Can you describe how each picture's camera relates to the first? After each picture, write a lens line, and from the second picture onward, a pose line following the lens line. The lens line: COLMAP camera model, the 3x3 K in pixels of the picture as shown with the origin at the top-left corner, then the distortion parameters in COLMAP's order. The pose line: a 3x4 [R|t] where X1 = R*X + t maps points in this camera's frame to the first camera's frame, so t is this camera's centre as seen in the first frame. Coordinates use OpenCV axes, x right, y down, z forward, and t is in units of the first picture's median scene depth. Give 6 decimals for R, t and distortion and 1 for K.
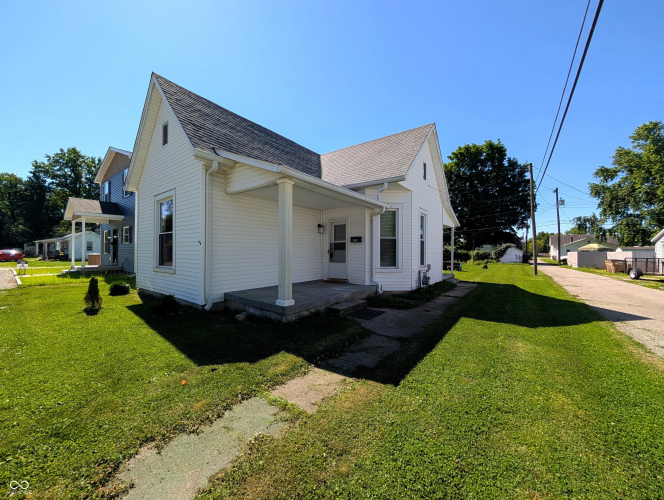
lens RADIAL K [[253.2, 0, 327.7], [0, 253.2, 249.5], [0, 0, 1]] dist [0.001614, -0.000033]
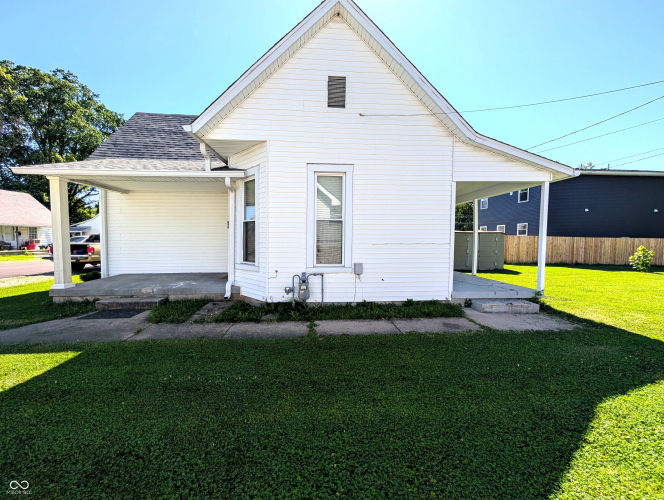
lens RADIAL K [[253.2, 0, 329.7], [0, 253.2, 249.1], [0, 0, 1]] dist [0.001614, -0.000033]
pose [[0.669047, 0.024564, -0.742814, 0.183365], [0.008854, 0.999119, 0.041015, 0.001833], [0.743167, -0.034018, 0.668240, 0.143831]]
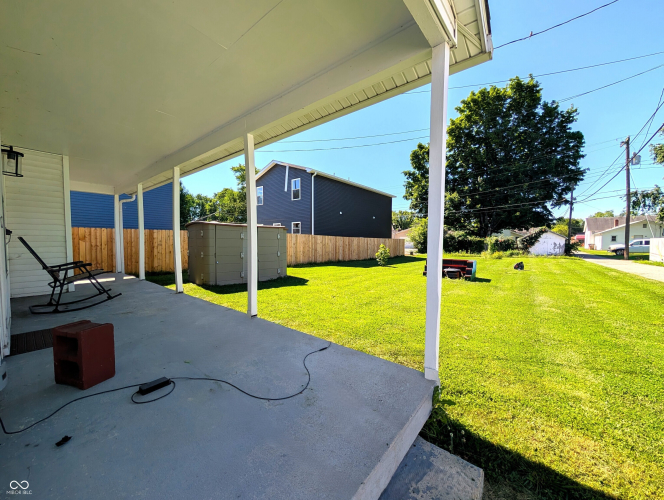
lens RADIAL K [[253.2, 0, 329.7], [0, 253.2, 248.7], [0, 0, 1]] dist [0.001614, -0.000033]
pose [[0.999752, -0.001177, -0.022230, 0.141233], [0.002117, 0.999102, 0.042326, 0.005494], [0.022160, -0.042362, 0.998857, 0.275494]]
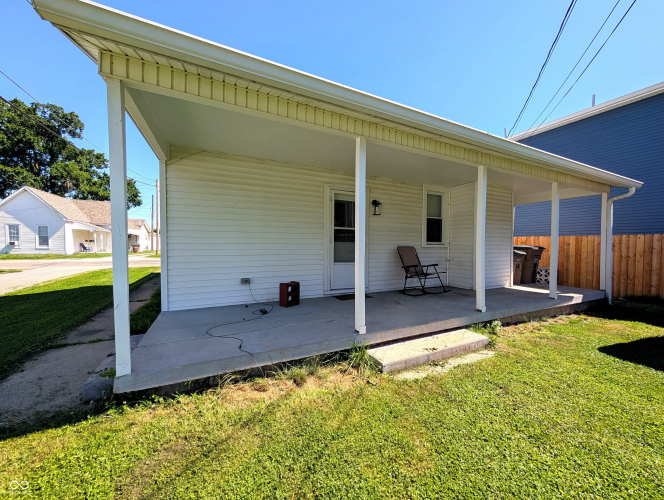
lens RADIAL K [[253.2, 0, 332.6], [0, 253.2, 251.6], [0, 0, 1]] dist [0.001614, -0.000033]
pose [[-0.454126, 0.015910, -0.890796, 0.184507], [-0.001569, 0.999825, 0.018657, 0.005249], [0.890936, 0.009870, -0.454021, 0.380653]]
